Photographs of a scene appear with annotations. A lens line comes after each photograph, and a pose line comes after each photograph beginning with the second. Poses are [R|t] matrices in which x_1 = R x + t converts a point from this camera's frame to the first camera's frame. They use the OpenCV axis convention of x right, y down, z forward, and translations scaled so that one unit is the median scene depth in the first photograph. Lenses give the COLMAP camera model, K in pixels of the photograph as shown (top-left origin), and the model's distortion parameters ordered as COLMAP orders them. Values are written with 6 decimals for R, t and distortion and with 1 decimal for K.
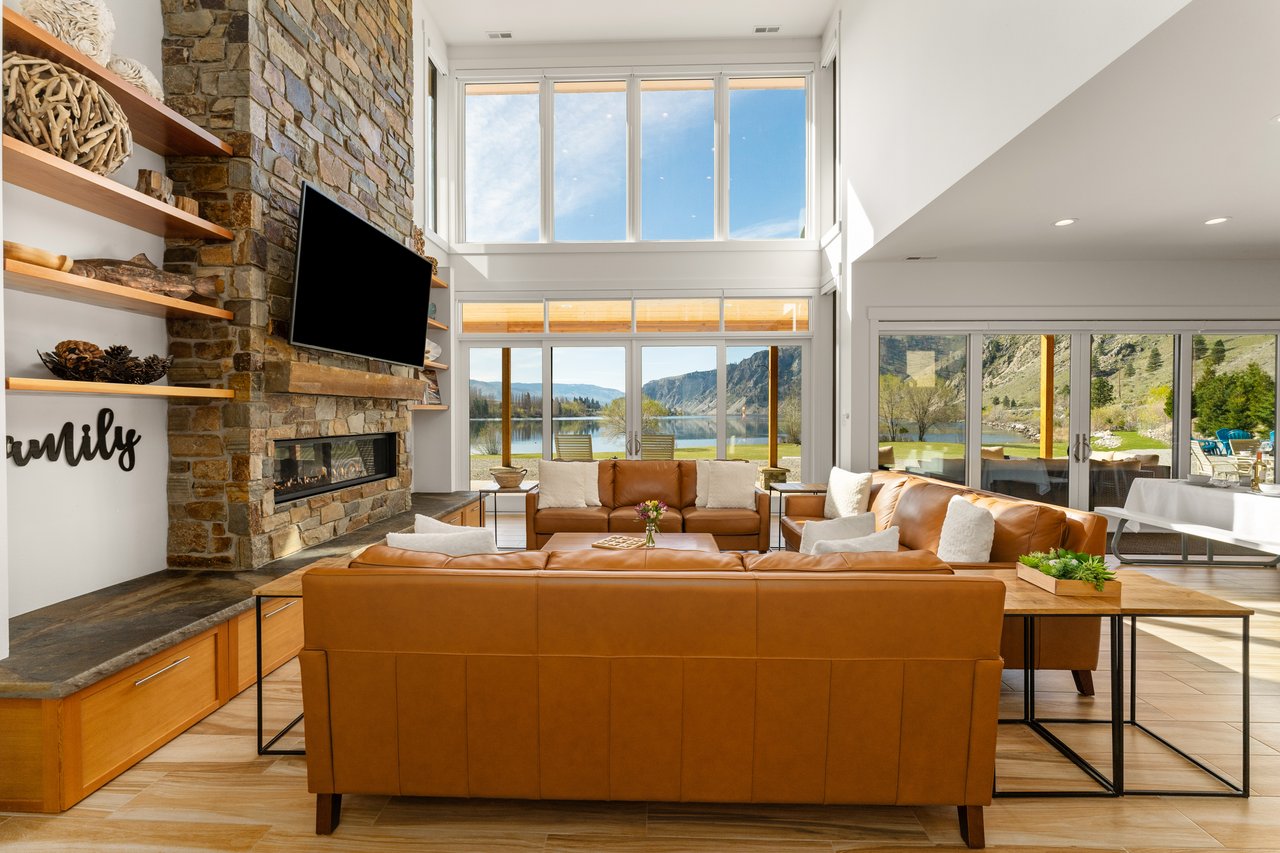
lens RADIAL K [[522.2, 0, 645.4], [0, 522.2, 445.8], [0, 0, 1]] dist [0.001853, -0.000013]
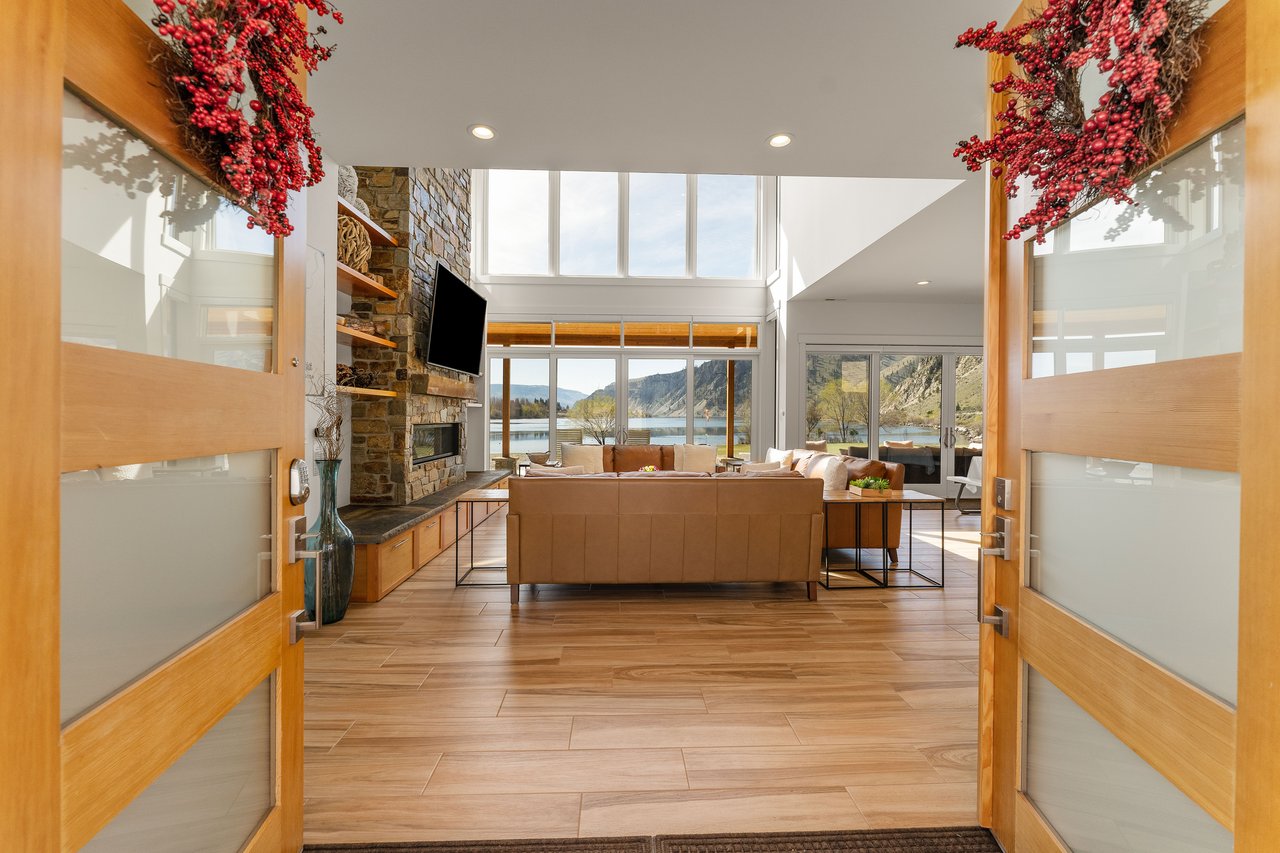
lens RADIAL K [[522.2, 0, 643.8], [0, 522.2, 447.8], [0, 0, 1]] dist [0.001853, -0.000013]
pose [[0.997483, 0.000697, 0.070900, -0.022689], [-0.000686, 1.000000, -0.000182, 0.007646], [-0.070900, 0.000133, 0.997483, -0.106324]]
